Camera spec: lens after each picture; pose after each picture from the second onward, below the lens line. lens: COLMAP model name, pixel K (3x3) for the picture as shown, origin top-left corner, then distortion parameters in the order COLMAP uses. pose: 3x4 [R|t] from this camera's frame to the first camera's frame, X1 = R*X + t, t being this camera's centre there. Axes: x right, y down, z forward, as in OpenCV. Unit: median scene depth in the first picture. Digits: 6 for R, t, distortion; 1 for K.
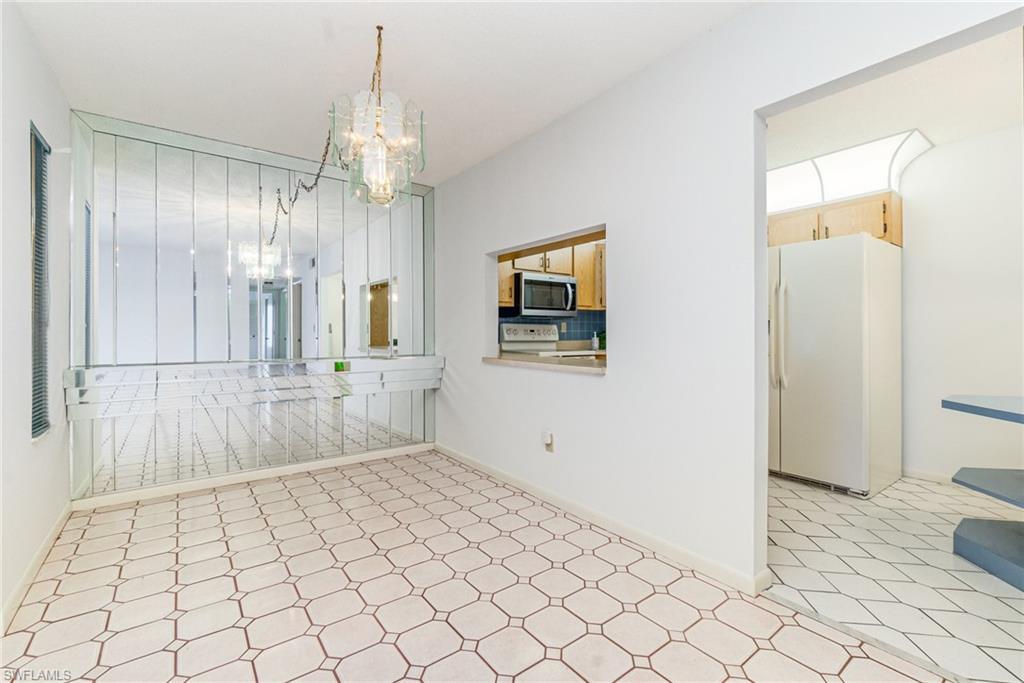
lens RADIAL K [[443.7, 0, 508.7], [0, 443.7, 336.5], [0, 0, 1]] dist [-0.001864, 0.000302]
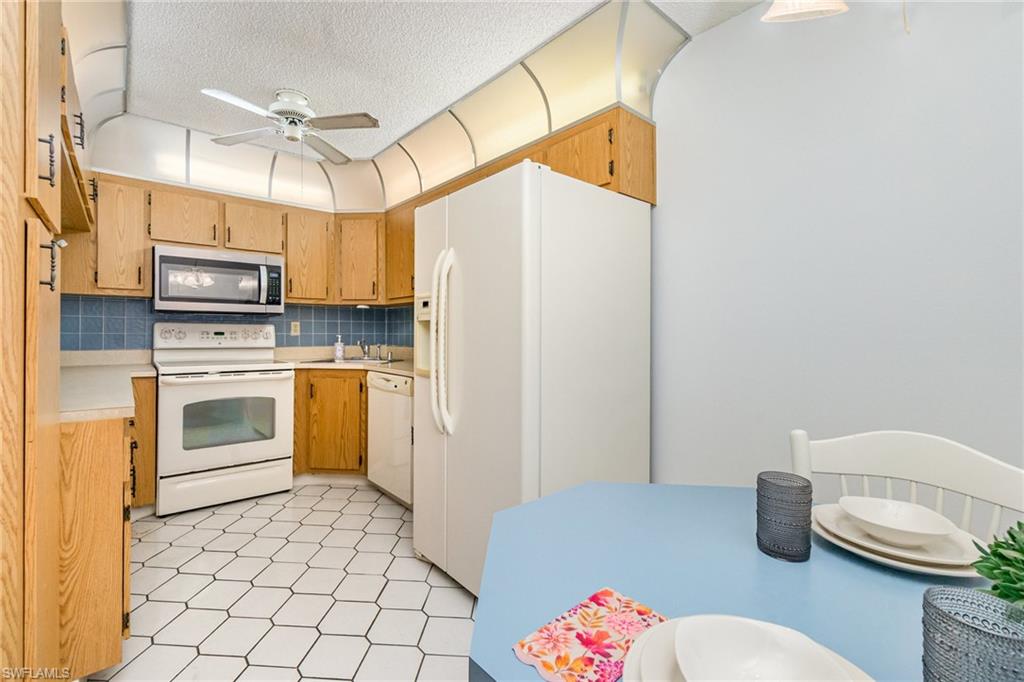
lens RADIAL K [[443.7, 0, 508.7], [0, 443.7, 336.0], [0, 0, 1]] dist [-0.001864, 0.000302]
pose [[0.997133, 0.003728, 0.075573, 0.505768], [-0.003462, 0.999987, -0.003644, -0.008610], [-0.075586, 0.003372, 0.997134, 0.307897]]
